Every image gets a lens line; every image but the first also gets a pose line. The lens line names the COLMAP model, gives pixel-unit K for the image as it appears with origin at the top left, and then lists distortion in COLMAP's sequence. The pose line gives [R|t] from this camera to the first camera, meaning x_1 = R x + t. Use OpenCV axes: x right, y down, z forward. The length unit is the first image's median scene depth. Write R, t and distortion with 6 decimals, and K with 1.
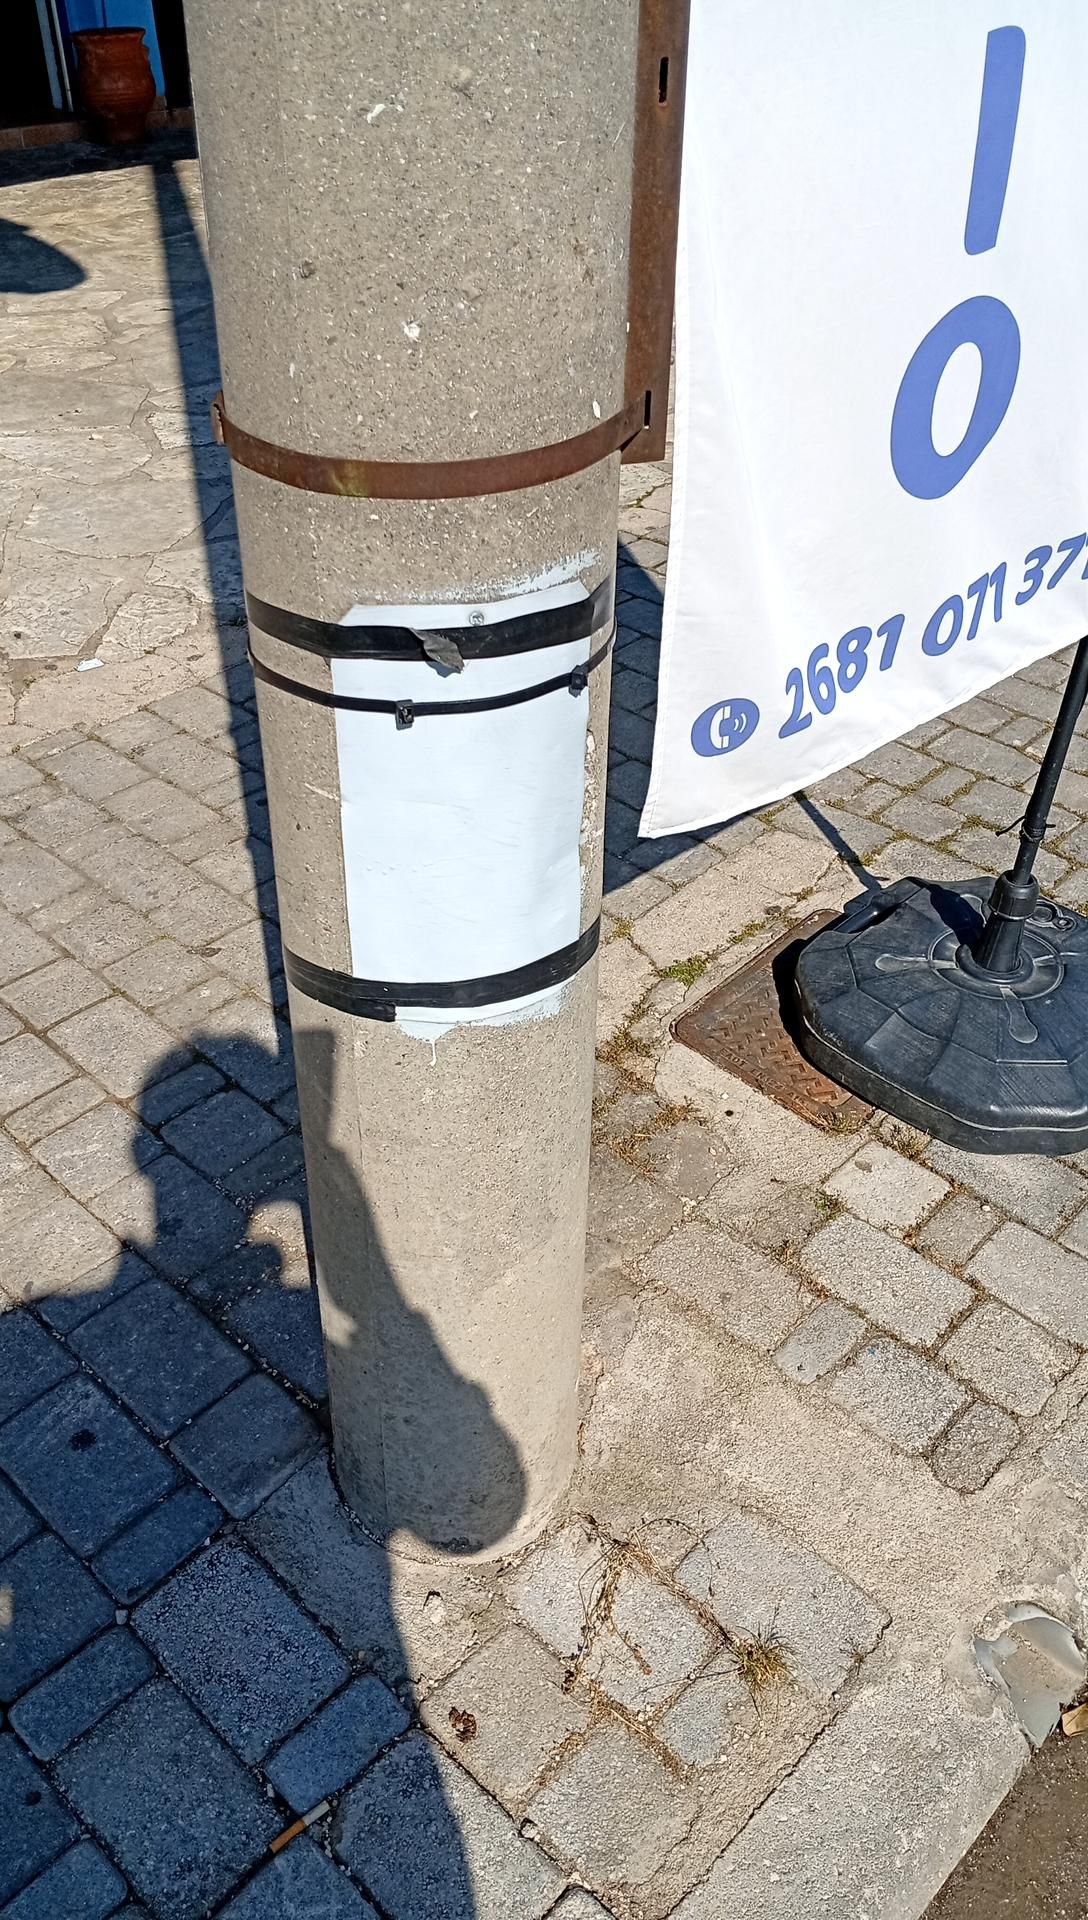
lens RADIAL K [[1468.2, 0, 545.3], [0, 1468.2, 961.5], [0, 0, 1]] dist [-0.022257, -0.012747]
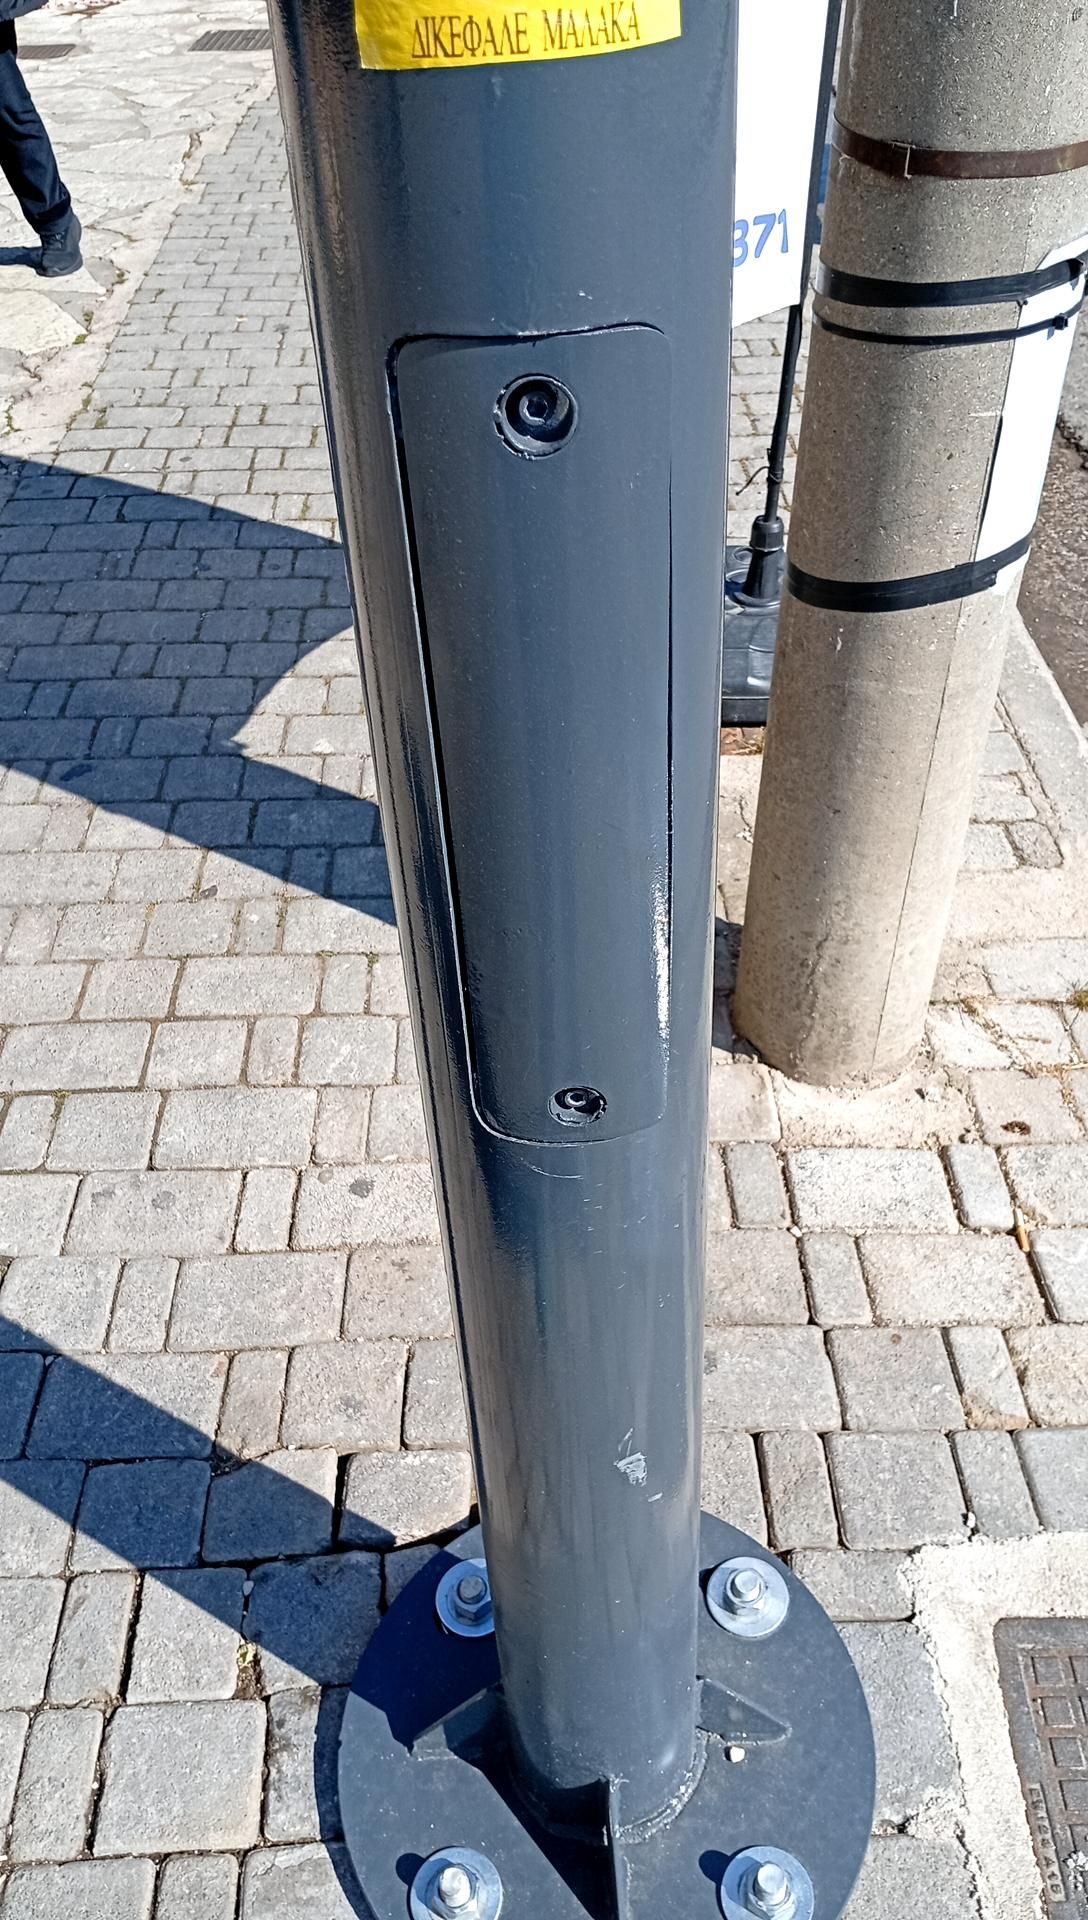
lens RADIAL K [[1468.2, 0, 551.7], [0, 1468.2, 955.9], [0, 0, 1]] dist [-0.022257, -0.012747]
pose [[0.705828, -0.491726, 0.509913, -0.867021], [0.463973, 0.864845, 0.191761, -0.076020], [-0.535290, 0.101235, 0.838580, 0.050741]]
